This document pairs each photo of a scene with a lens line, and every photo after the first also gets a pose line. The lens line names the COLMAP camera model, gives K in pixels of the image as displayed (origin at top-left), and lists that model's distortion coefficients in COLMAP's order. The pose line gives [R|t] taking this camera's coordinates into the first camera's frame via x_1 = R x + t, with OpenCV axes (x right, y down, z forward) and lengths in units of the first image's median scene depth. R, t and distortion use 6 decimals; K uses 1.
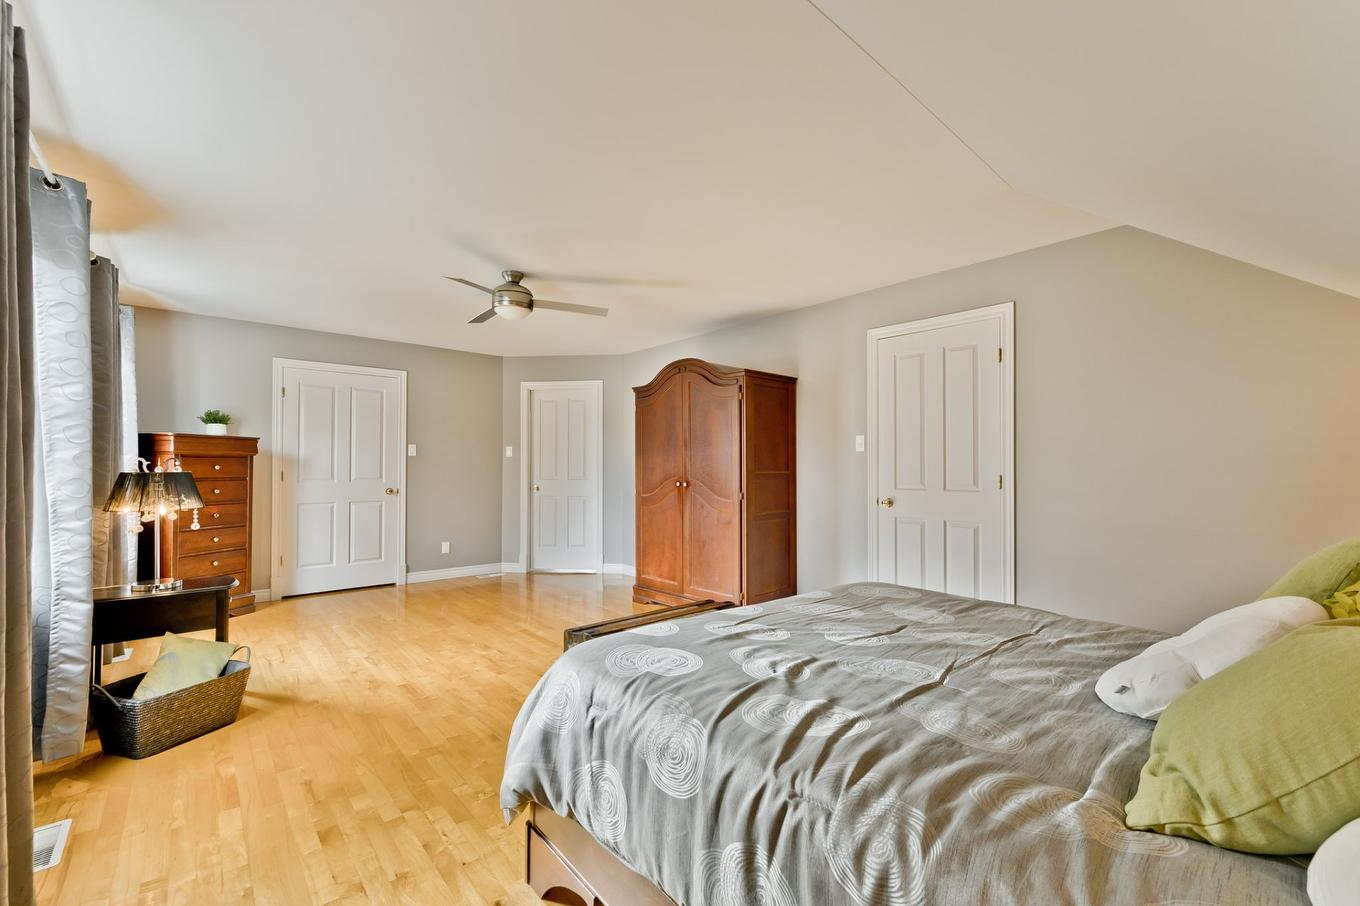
lens RADIAL K [[564.8, 0, 680.2], [0, 564.8, 458.9], [0, 0, 1]] dist [0.001538, 0.000057]
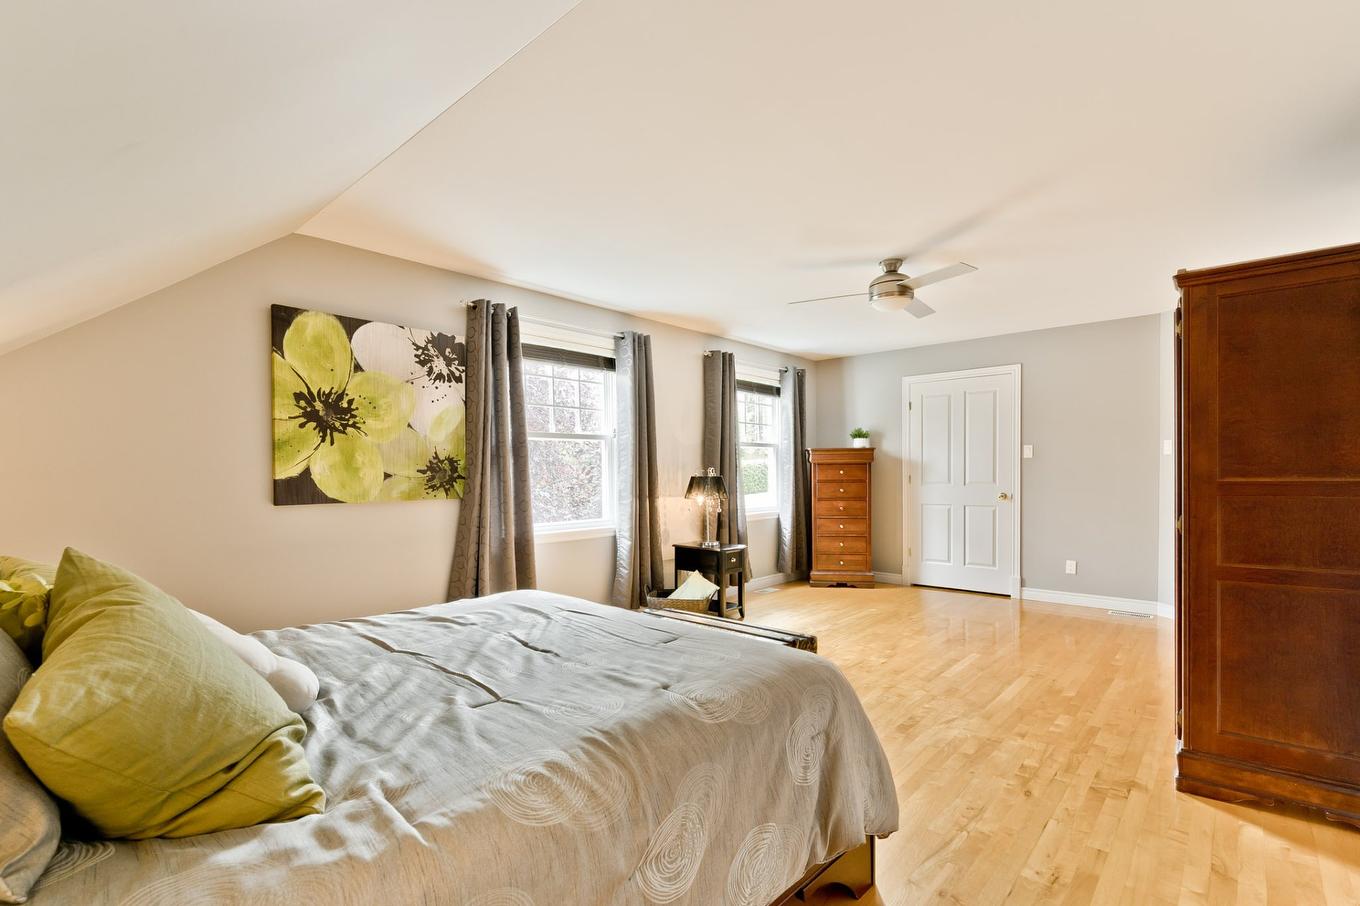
lens RADIAL K [[623.0, 0, 685.4], [0, 623.0, 483.0], [0, 0, 1]] dist [-0.001534, -0.000066]
pose [[0.125366, 0.013913, -0.992013, 0.679234], [0.023774, 0.999572, 0.017023, 0.007556], [0.991826, -0.025718, 0.124982, 0.530559]]
